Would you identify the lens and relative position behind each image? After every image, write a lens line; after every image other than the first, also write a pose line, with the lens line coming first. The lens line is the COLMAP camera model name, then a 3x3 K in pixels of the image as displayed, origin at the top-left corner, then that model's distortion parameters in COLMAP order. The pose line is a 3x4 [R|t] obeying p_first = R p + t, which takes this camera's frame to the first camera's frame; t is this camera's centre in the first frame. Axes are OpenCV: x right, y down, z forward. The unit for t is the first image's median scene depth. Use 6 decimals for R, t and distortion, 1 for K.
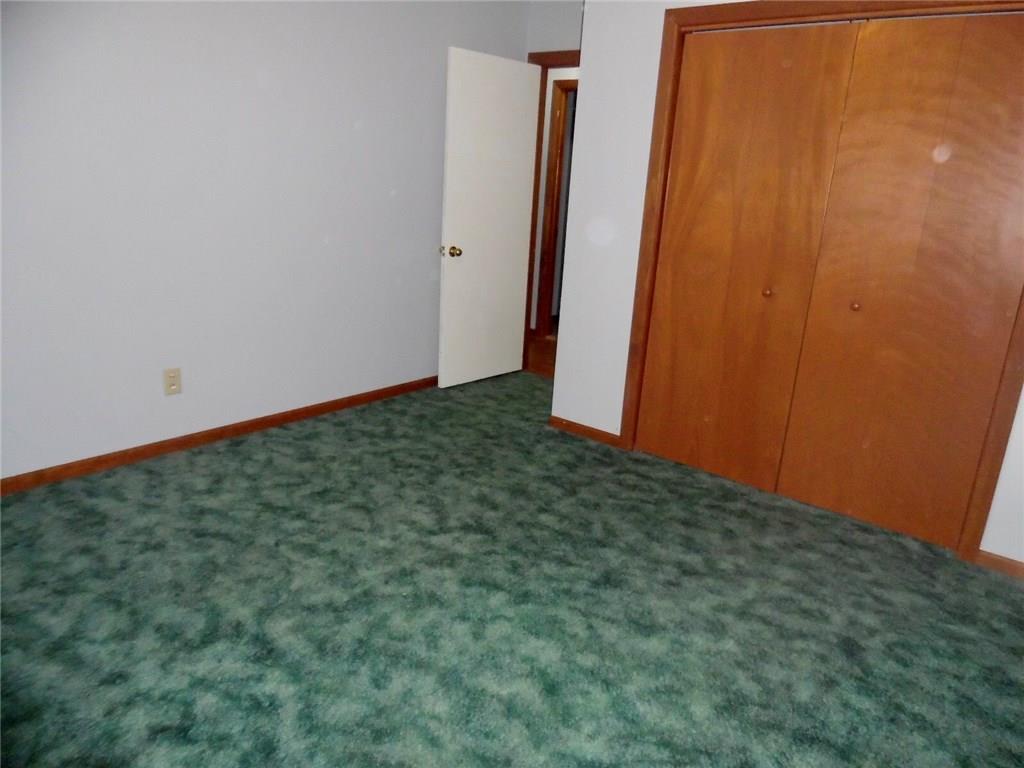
lens RADIAL K [[715.9, 0, 512.0], [0, 715.9, 384.0], [0, 0, 1]] dist [-0.025458, 0.004839]
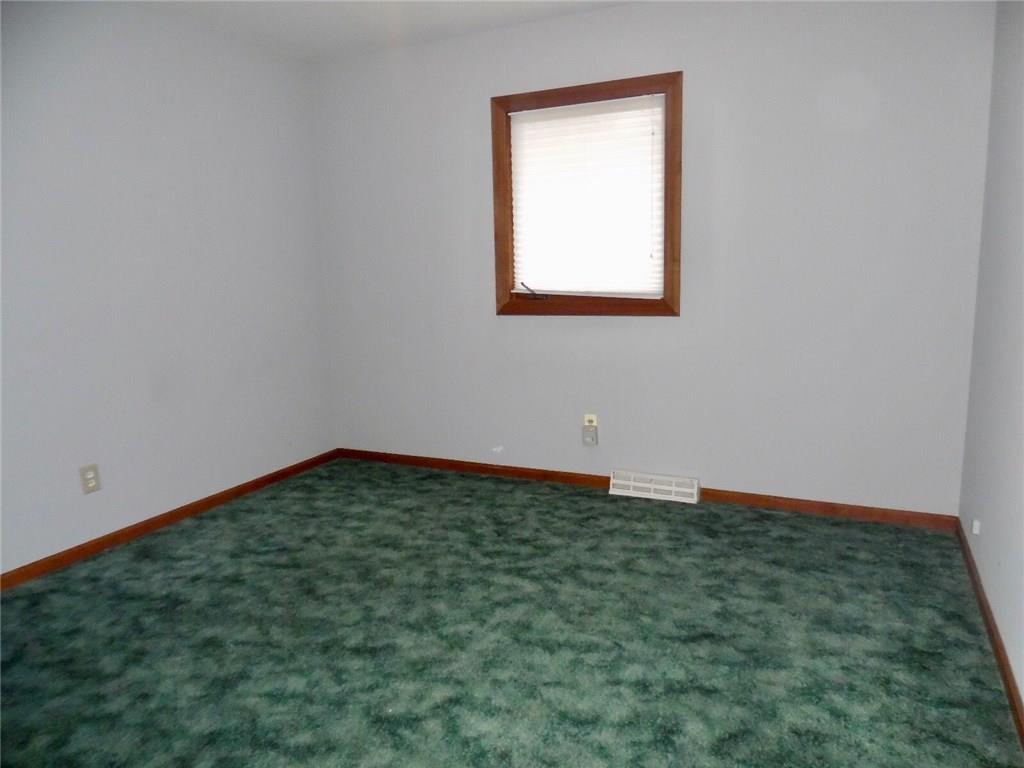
lens RADIAL K [[715.9, 0, 512.0], [0, 715.9, 384.0], [0, 0, 1]] dist [-0.025458, 0.004839]
pose [[-0.968993, 0.018425, -0.246400, 0.006065], [-0.087982, 0.906127, 0.413755, -0.436227], [0.230893, 0.422604, -0.876410, 1.684279]]
